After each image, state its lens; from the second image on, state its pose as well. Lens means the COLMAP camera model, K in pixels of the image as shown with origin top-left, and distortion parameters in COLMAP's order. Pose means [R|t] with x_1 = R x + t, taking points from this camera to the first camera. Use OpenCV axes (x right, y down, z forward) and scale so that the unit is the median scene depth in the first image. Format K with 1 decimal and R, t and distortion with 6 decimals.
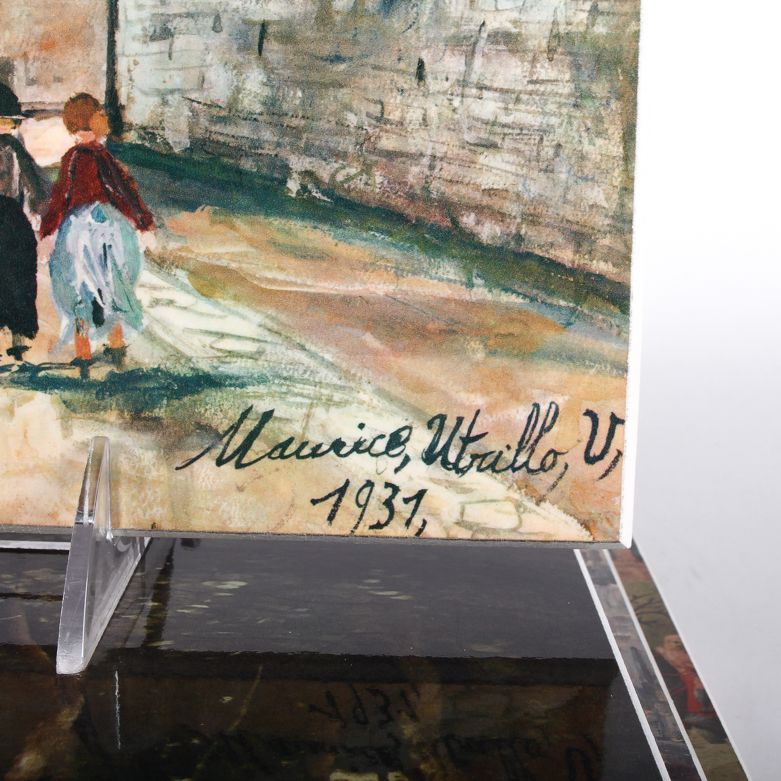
lens RADIAL K [[1349.4, 0, 393.3], [0, 1349.4, 387.2], [0, 0, 1]] dist [-0.089054, 0.000000]
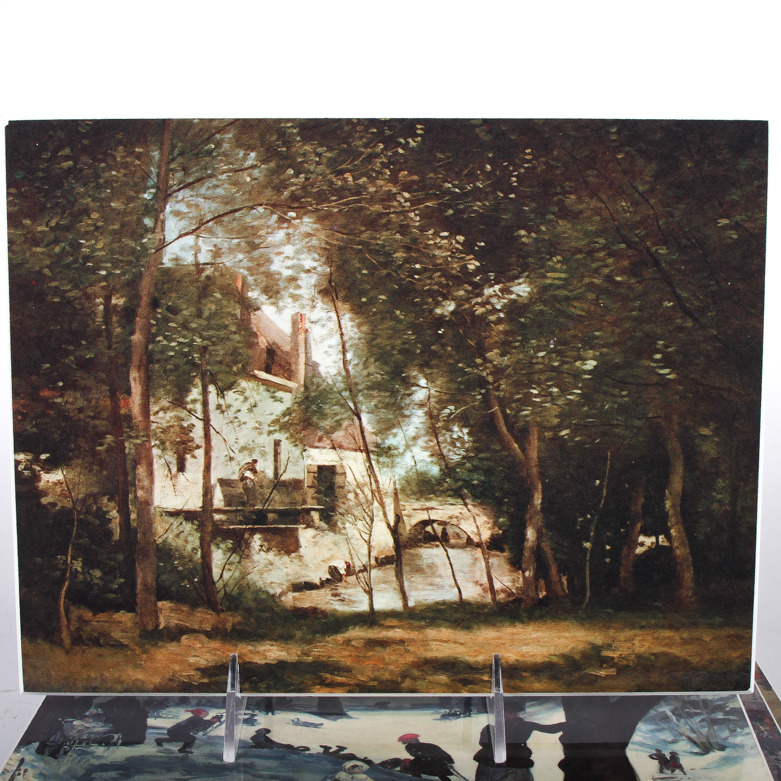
lens RADIAL K [[1349.4, 0, 393.1], [0, 1349.4, 391.4], [0, 0, 1]] dist [-0.089054, 0.000000]
pose [[0.999515, 0.017289, -0.025917, -0.393277], [0.023702, 0.117890, 0.992744, -2.037722], [0.020219, -0.992876, 0.117423, 0.764339]]
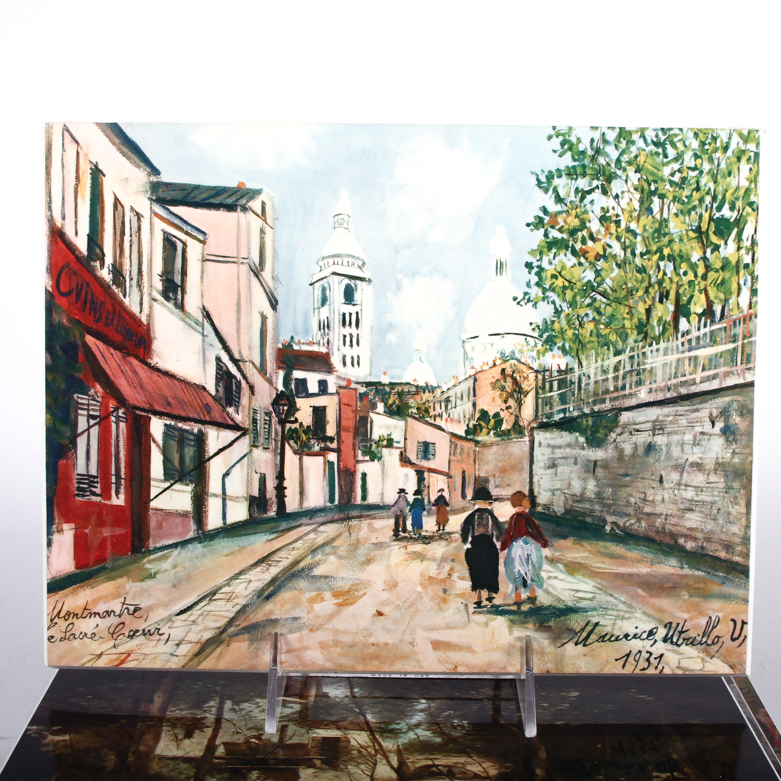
lens RADIAL K [[1349.4, 0, 397.6], [0, 1349.4, 386.7], [0, 0, 1]] dist [-0.089054, 0.000000]
pose [[0.999800, -0.017422, -0.009770, -0.414479], [0.017191, 0.999581, -0.023295, -0.347681], [0.010172, 0.023122, 0.999681, -1.369625]]
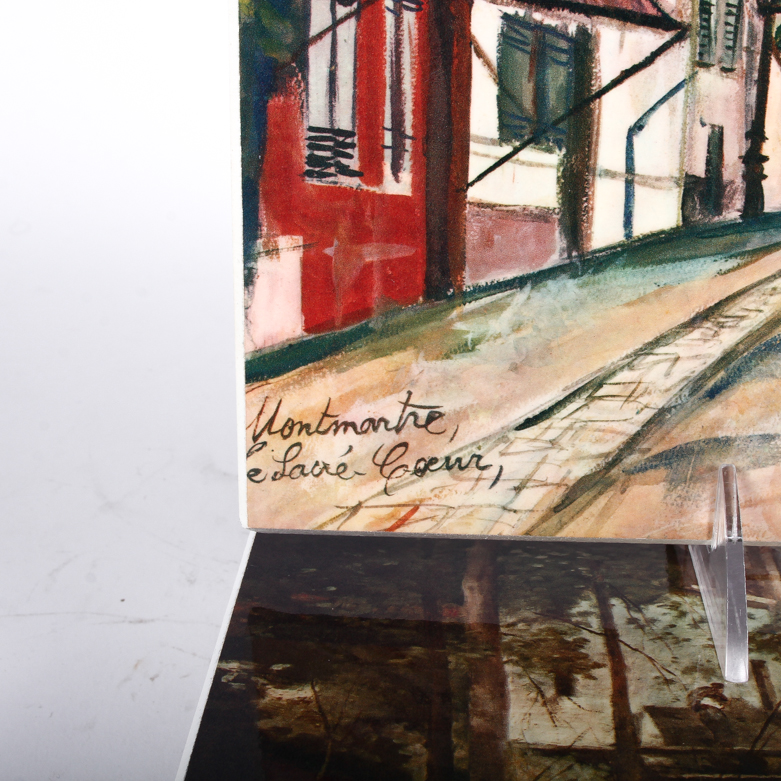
lens RADIAL K [[1349.4, 0, 391.8], [0, 1349.4, 395.5], [0, 0, 1]] dist [-0.089054, 0.000000]
pose [[0.997364, -0.005499, -0.072357, -0.857923], [0.017128, 0.986791, 0.161090, -0.219243], [0.070516, -0.161904, 0.984284, -0.118186]]
